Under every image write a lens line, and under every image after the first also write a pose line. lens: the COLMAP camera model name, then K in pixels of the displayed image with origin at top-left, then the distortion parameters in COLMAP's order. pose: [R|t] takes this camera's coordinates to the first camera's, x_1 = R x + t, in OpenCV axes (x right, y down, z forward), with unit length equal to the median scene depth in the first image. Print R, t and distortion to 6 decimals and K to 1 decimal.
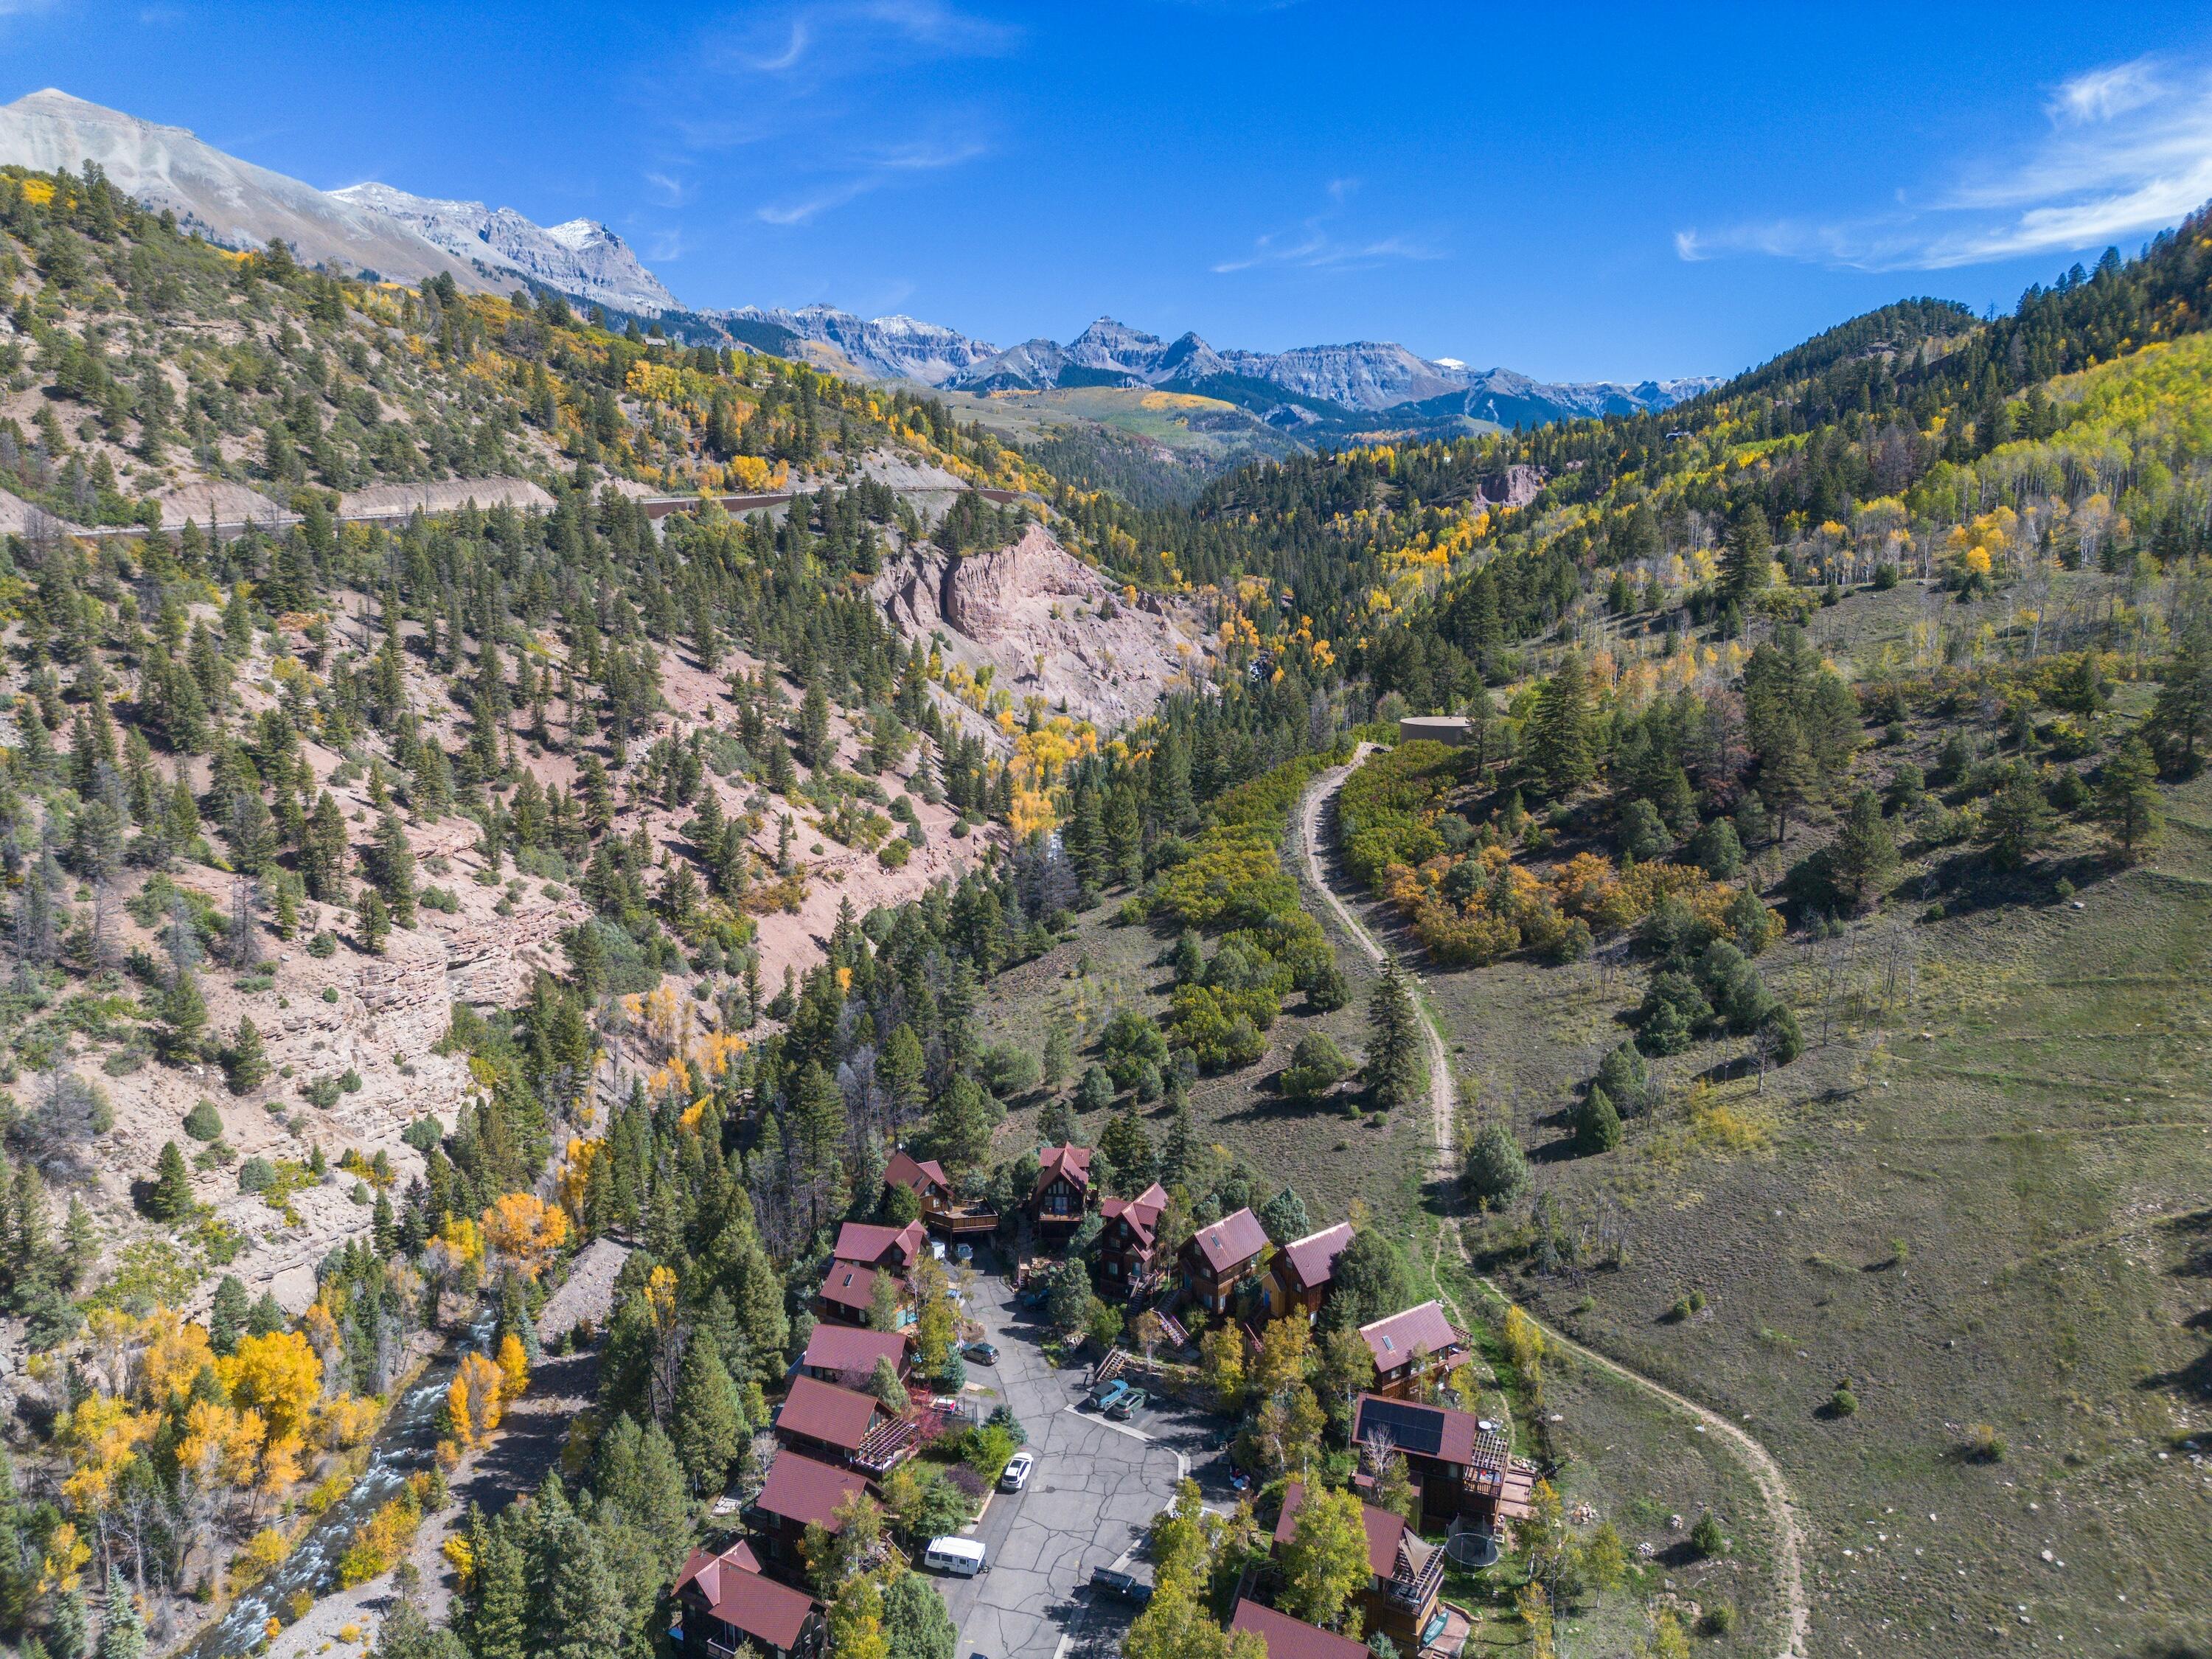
lens RADIAL K [[1534.9, 0, 1102.3], [0, 1534.9, 826.3], [0, 0, 1]] dist [0.028678, -0.016770]
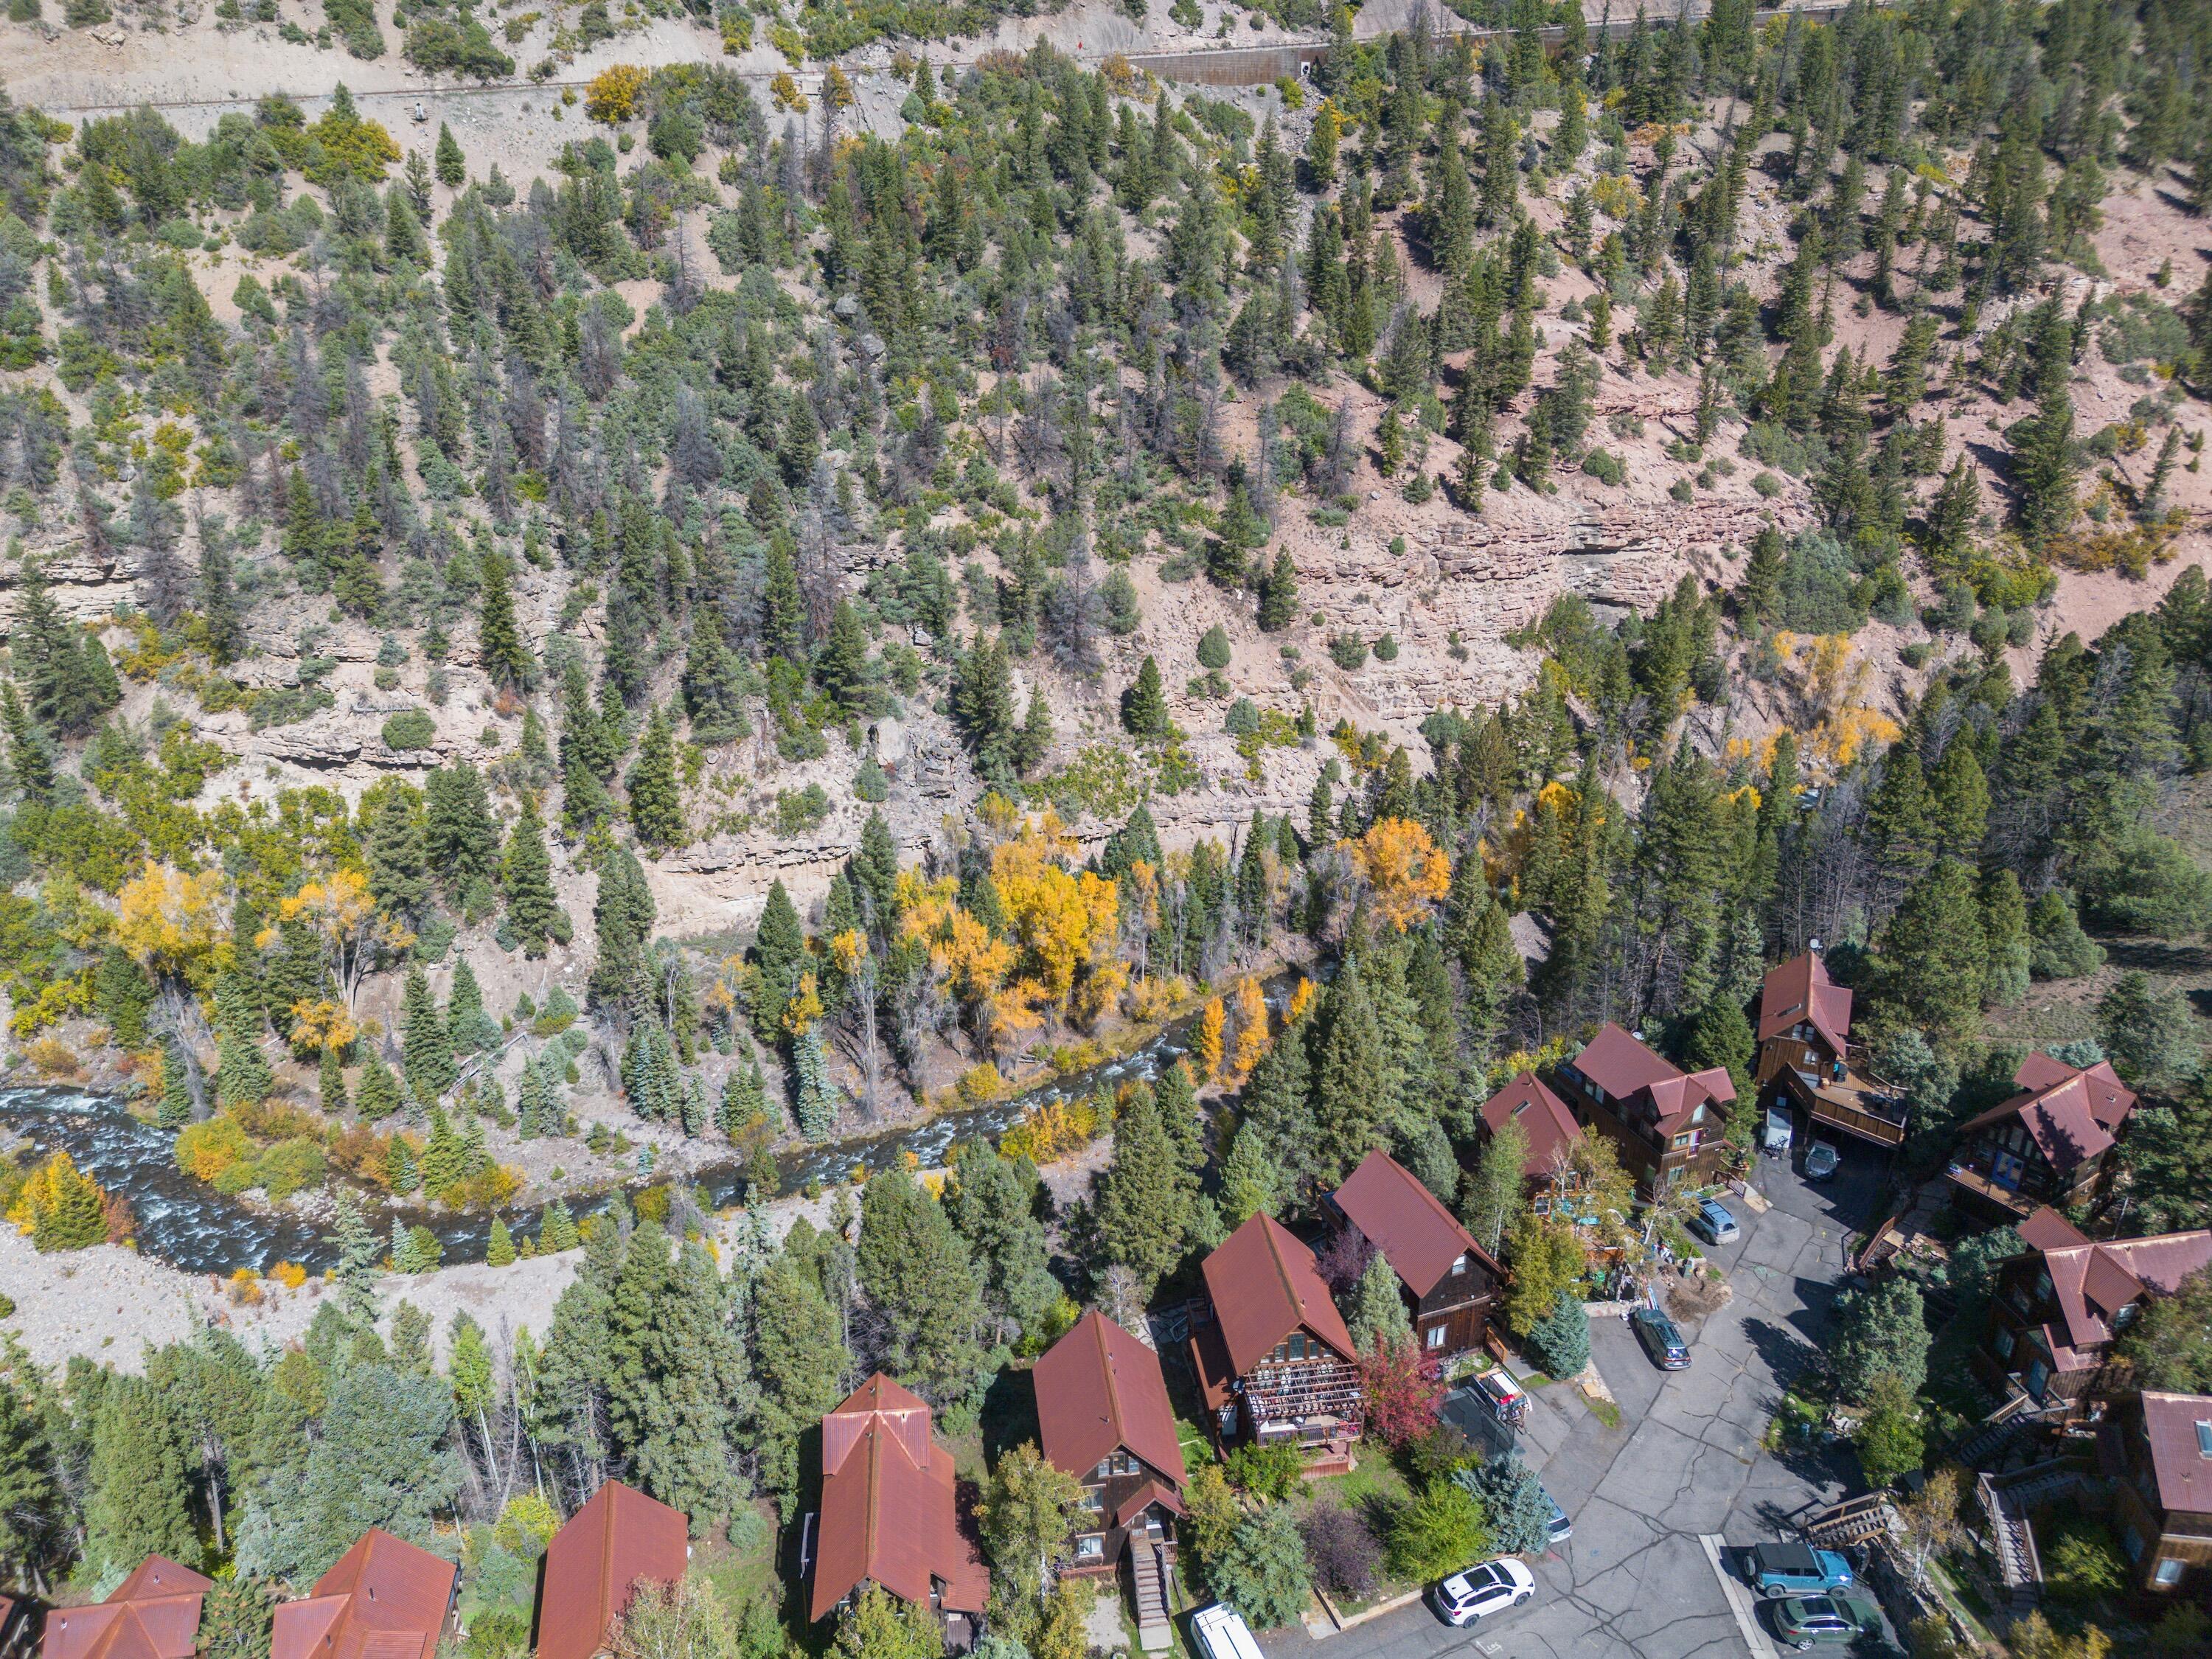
lens RADIAL K [[1534.9, 0, 1117.9], [0, 1534.9, 844.5], [0, 0, 1]] dist [0.028678, -0.016770]
pose [[0.601816, 0.322047, -0.730824, 0.087105], [-0.128683, 0.942237, 0.309242, 0.018925], [0.788200, -0.092062, 0.608495, 0.312978]]
